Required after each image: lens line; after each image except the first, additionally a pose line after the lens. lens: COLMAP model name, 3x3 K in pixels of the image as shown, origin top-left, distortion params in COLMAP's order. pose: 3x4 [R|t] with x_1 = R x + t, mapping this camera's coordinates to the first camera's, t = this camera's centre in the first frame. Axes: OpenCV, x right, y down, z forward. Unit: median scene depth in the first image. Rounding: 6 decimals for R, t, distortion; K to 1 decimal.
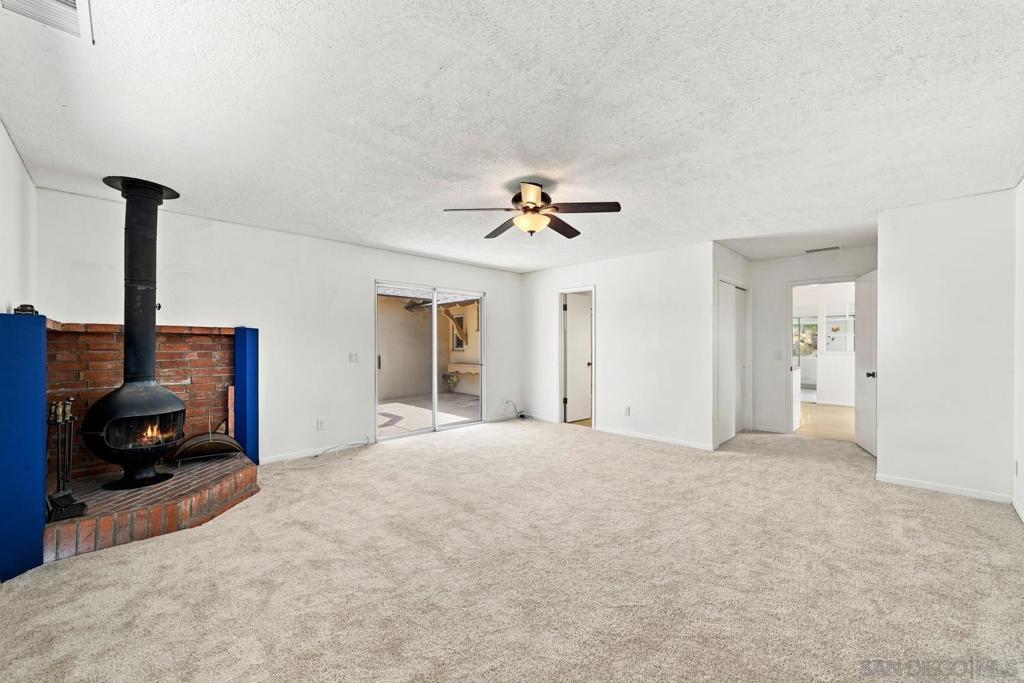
lens RADIAL K [[399.5, 0, 515.7], [0, 399.5, 343.2], [0, 0, 1]] dist [-0.000422, 0.000036]
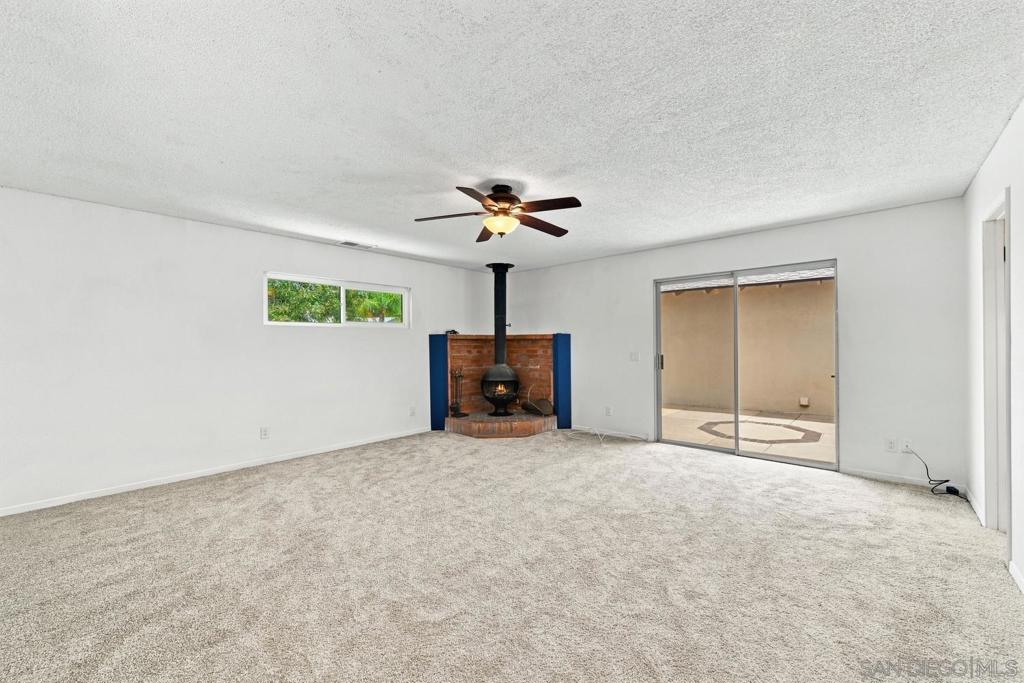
lens RADIAL K [[399.5, 0, 515.7], [0, 399.5, 343.2], [0, 0, 1]] dist [-0.000422, 0.000036]
pose [[0.050676, -0.001600, -0.998714, 0.992316], [0.007039, 0.999974, -0.001245, -0.003473], [0.998690, -0.006967, 0.050686, 0.929932]]
